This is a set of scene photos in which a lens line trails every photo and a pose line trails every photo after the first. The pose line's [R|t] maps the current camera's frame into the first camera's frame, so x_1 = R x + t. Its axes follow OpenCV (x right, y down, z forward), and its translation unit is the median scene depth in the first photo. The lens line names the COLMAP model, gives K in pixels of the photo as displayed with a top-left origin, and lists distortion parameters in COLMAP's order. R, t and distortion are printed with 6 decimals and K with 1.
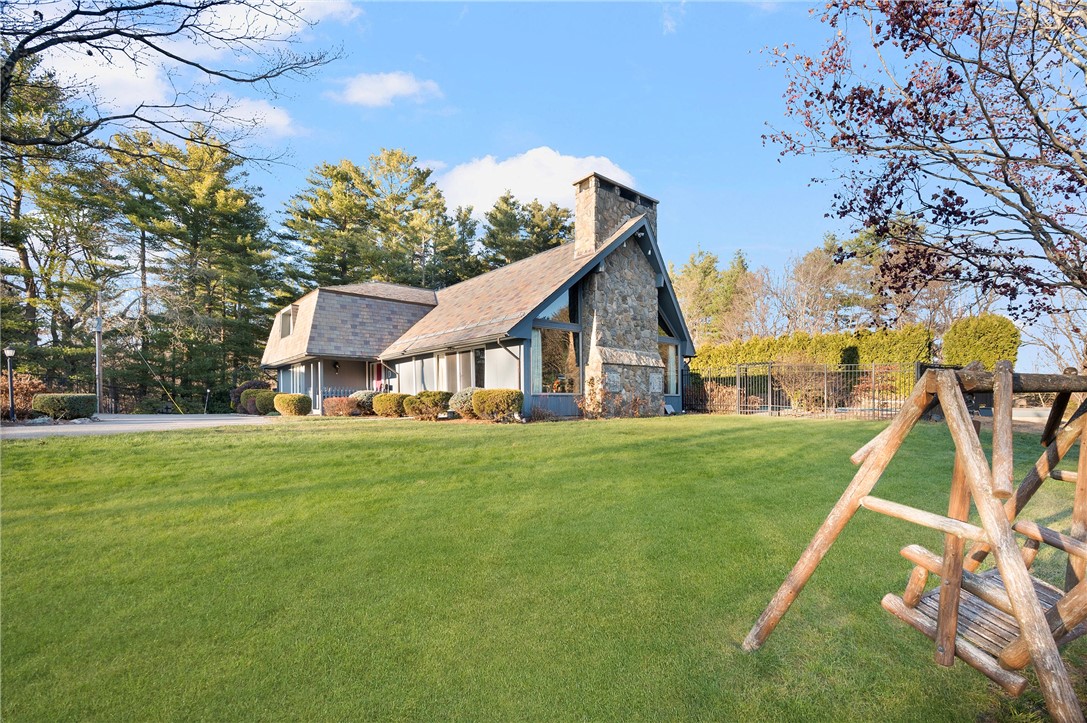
lens RADIAL K [[484.3, 0, 544.9], [0, 484.3, 401.7], [0, 0, 1]] dist [-0.000927, -0.000024]
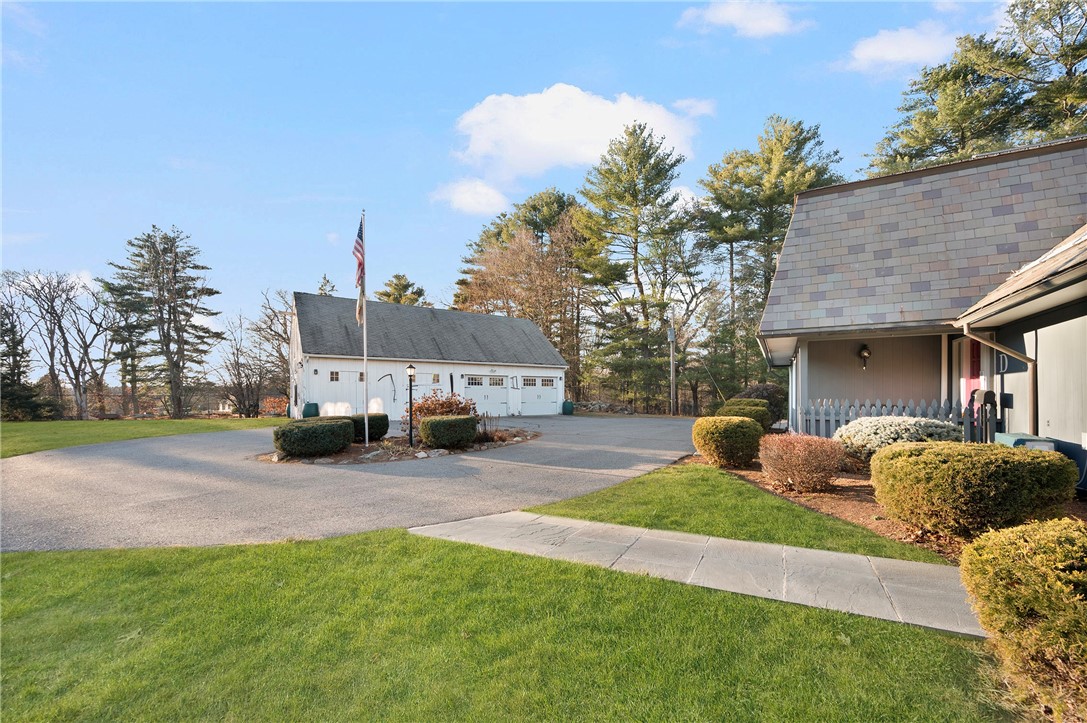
lens RADIAL K [[431.4, 0, 558.3], [0, 431.4, 398.4], [0, 0, 1]] dist [-0.002820, -0.000290]
pose [[0.377176, 0.006881, -0.926116, -0.188971], [0.005112, 0.999942, 0.009511, -0.044187], [0.926127, -0.008322, 0.377119, 0.726730]]
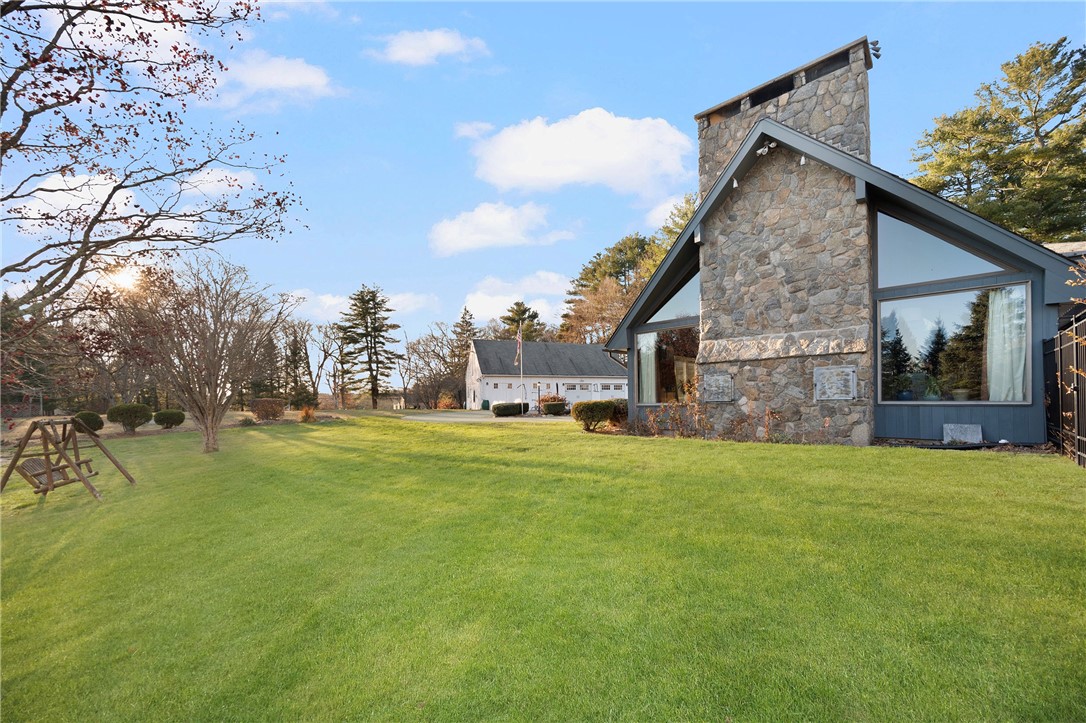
lens RADIAL K [[431.0, 0, 557.8], [0, 431.0, 398.4], [0, 0, 1]] dist [-0.002820, -0.000290]
pose [[0.135382, -0.004019, -0.990785, 0.675570], [0.010844, 0.999938, -0.002574, -0.023628], [0.990734, -0.010395, 0.135417, 0.622921]]
